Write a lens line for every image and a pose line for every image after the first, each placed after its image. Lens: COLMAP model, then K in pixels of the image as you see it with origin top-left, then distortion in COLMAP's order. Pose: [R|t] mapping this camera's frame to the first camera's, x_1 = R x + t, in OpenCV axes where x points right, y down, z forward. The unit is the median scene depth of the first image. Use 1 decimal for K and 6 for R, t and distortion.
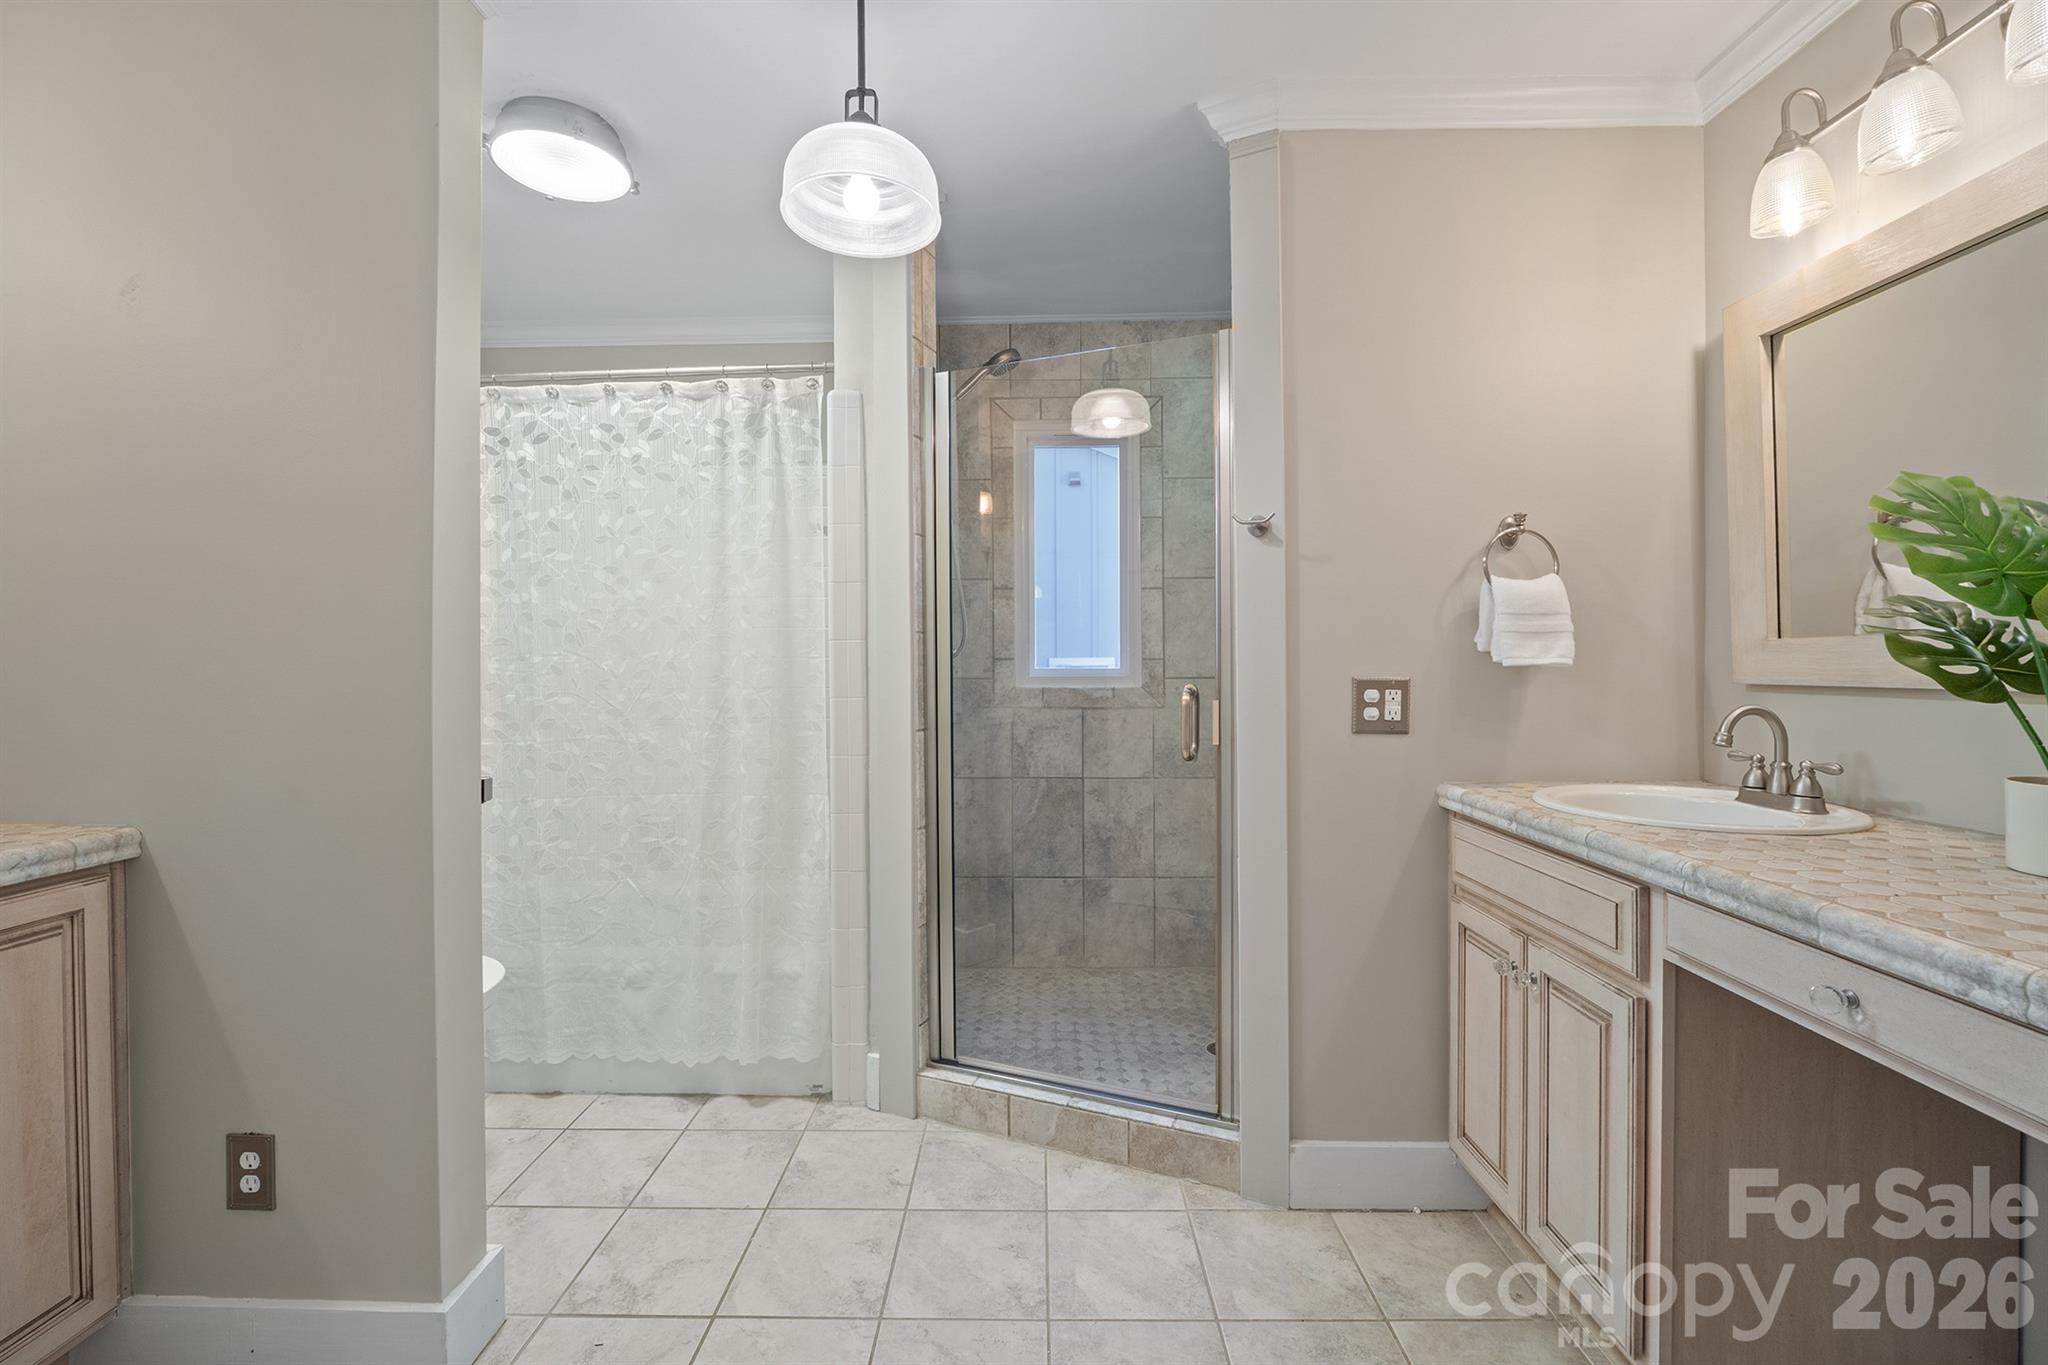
lens RADIAL K [[859.8, 0, 1026.2], [0, 859.8, 672.9], [0, 0, 1]] dist [-0.008676, -0.000753]
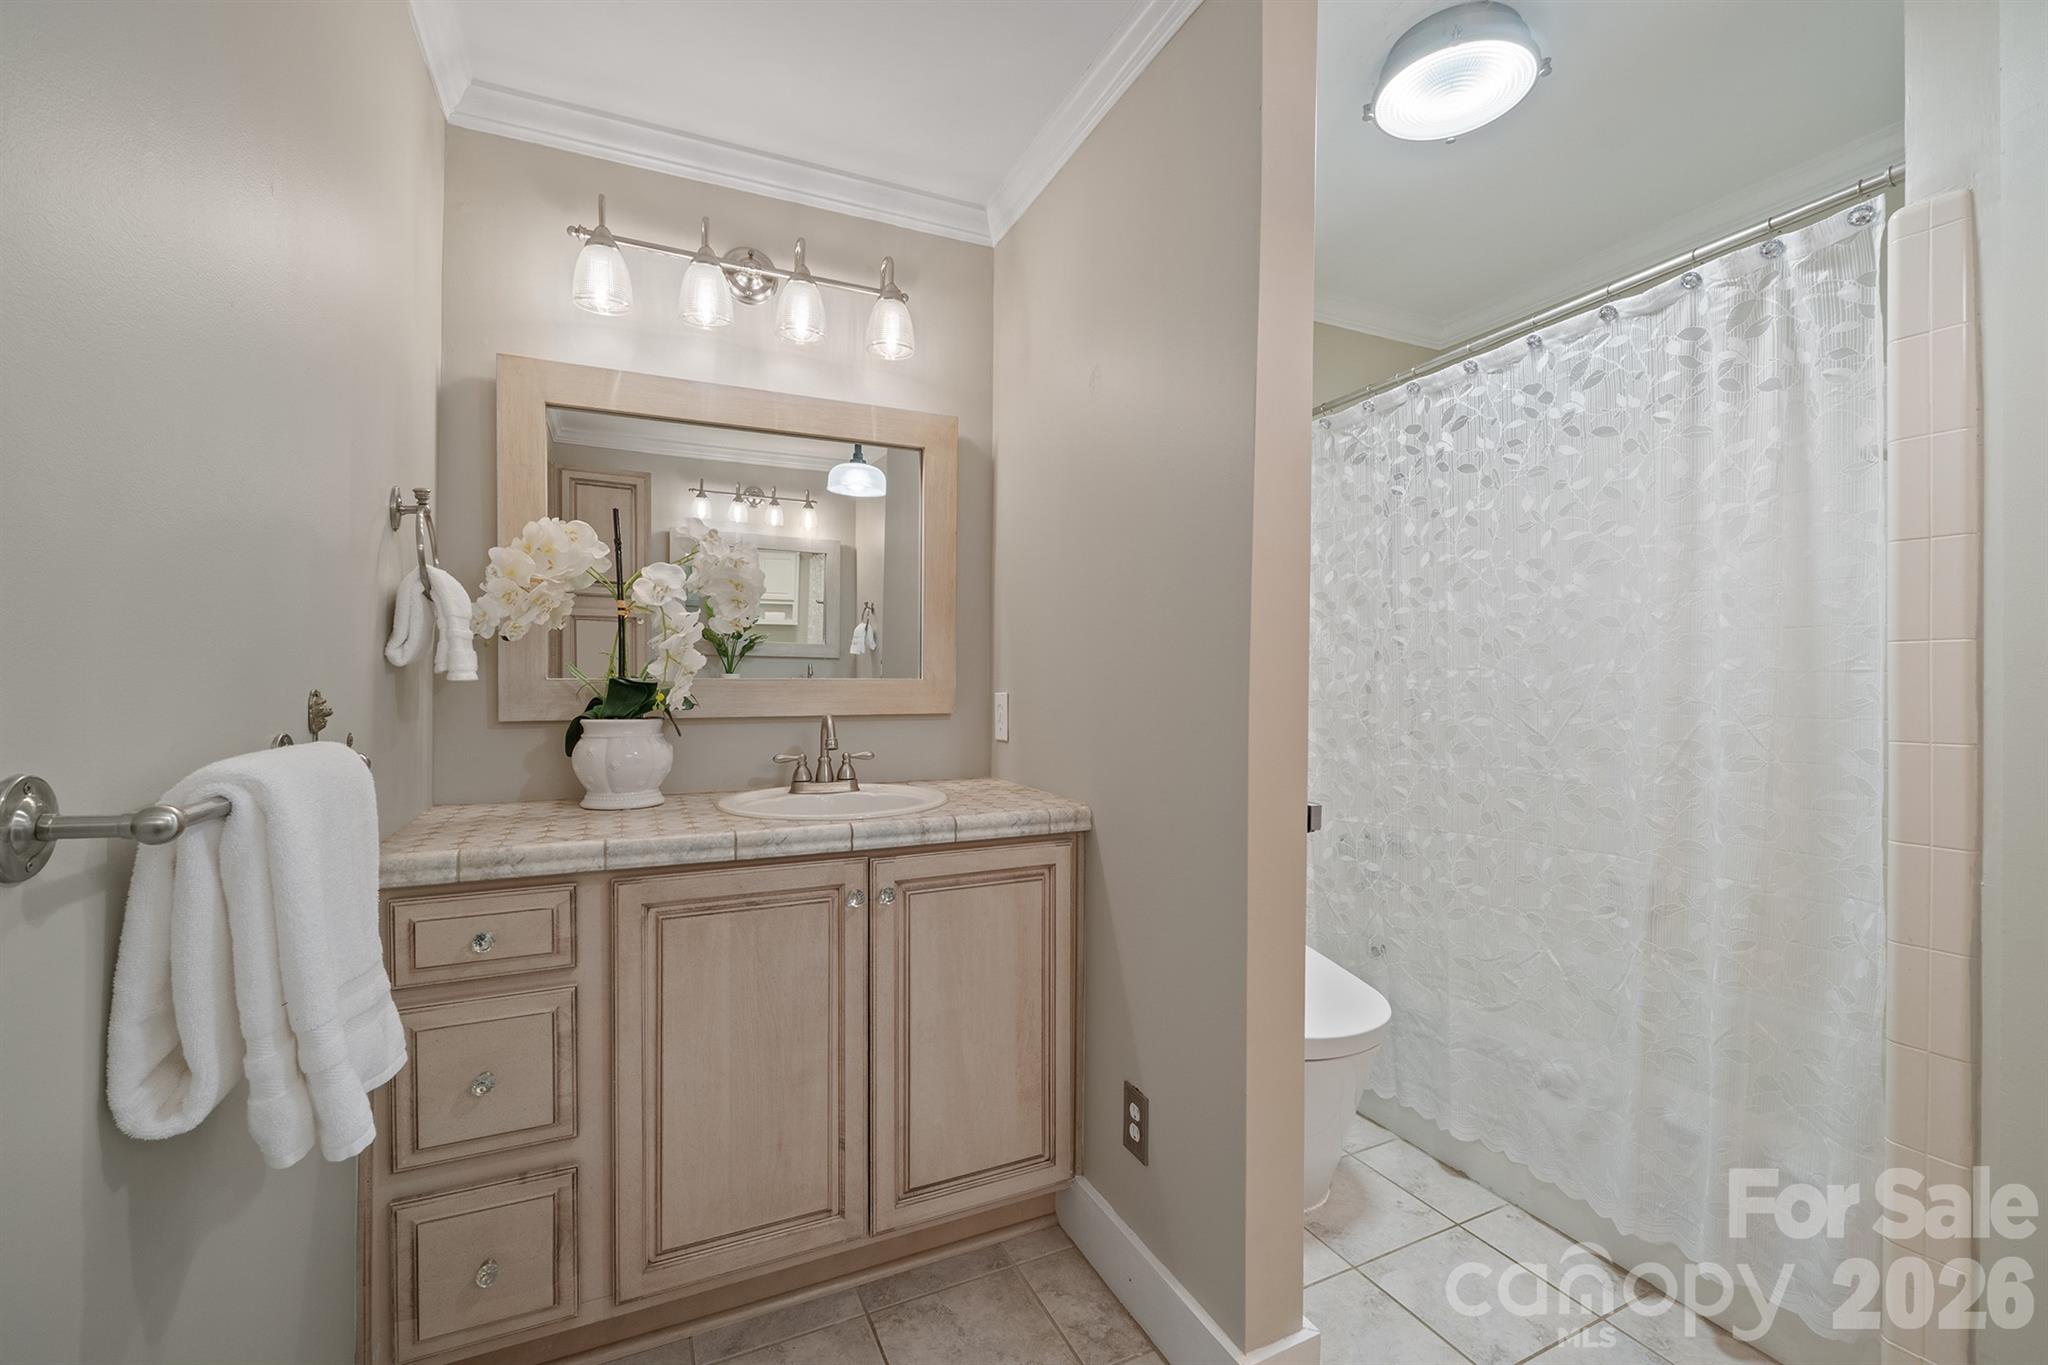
lens RADIAL K [[859.8, 0, 1019.9], [0, 859.8, 681.6], [0, 0, 1]] dist [-0.008676, -0.000753]
pose [[0.437987, 0.008511, -0.898941, 0.030430], [-0.015986, 0.999871, 0.001678, -0.002280], [0.898839, 0.013635, 0.438066, 0.212879]]
